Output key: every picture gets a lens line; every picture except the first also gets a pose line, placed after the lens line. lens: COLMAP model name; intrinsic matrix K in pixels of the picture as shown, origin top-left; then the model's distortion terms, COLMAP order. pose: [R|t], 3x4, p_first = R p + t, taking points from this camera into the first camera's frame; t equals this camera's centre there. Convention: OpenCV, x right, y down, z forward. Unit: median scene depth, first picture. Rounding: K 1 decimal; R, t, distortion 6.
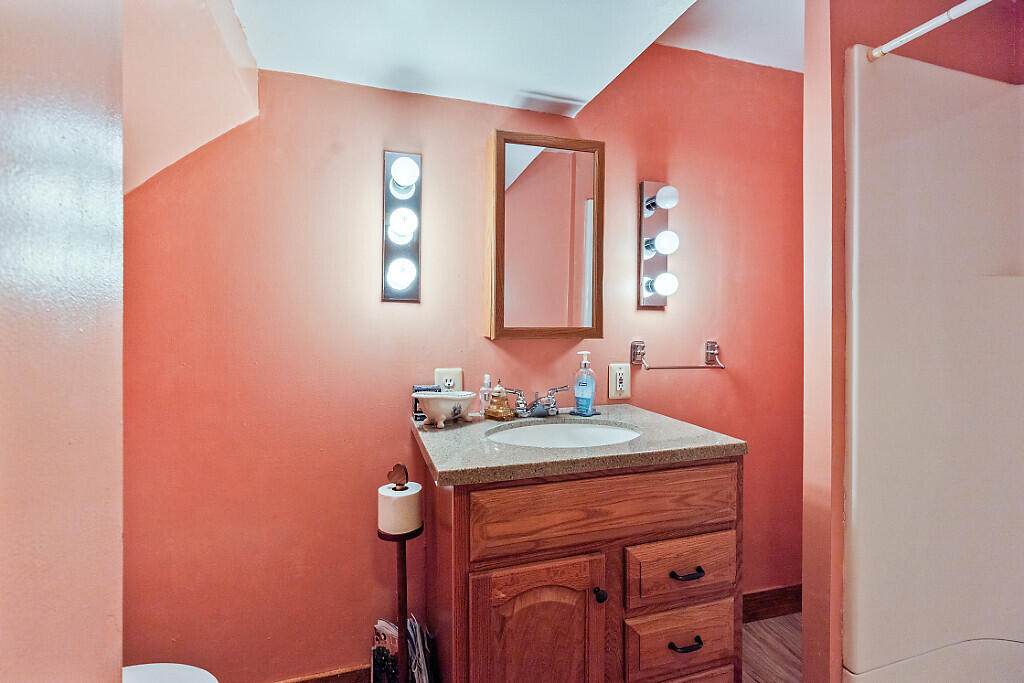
lens RADIAL K [[462.9, 0, 509.6], [0, 462.9, 335.7], [0, 0, 1]] dist [0.000238, 0.000778]
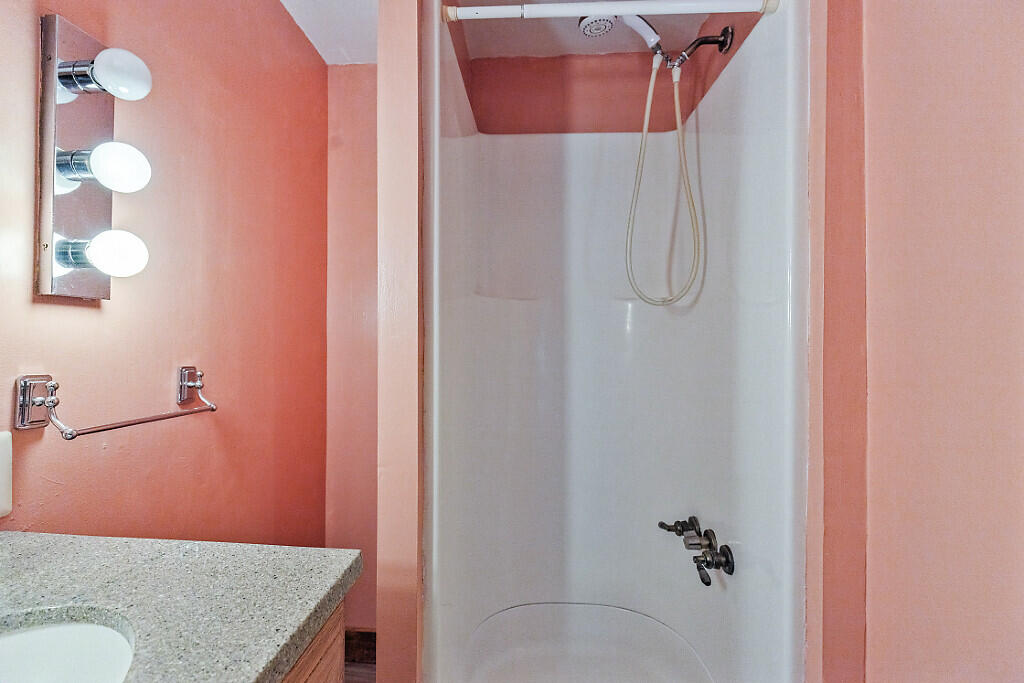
lens RADIAL K [[462.9, 0, 501.4], [0, 462.9, 339.9], [0, 0, 1]] dist [0.000238, 0.000778]
pose [[0.368116, 0.005561, 0.929763, 0.034594], [0.007121, 0.999936, -0.008800, -0.014330], [-0.929753, 0.009860, 0.368053, 0.433472]]
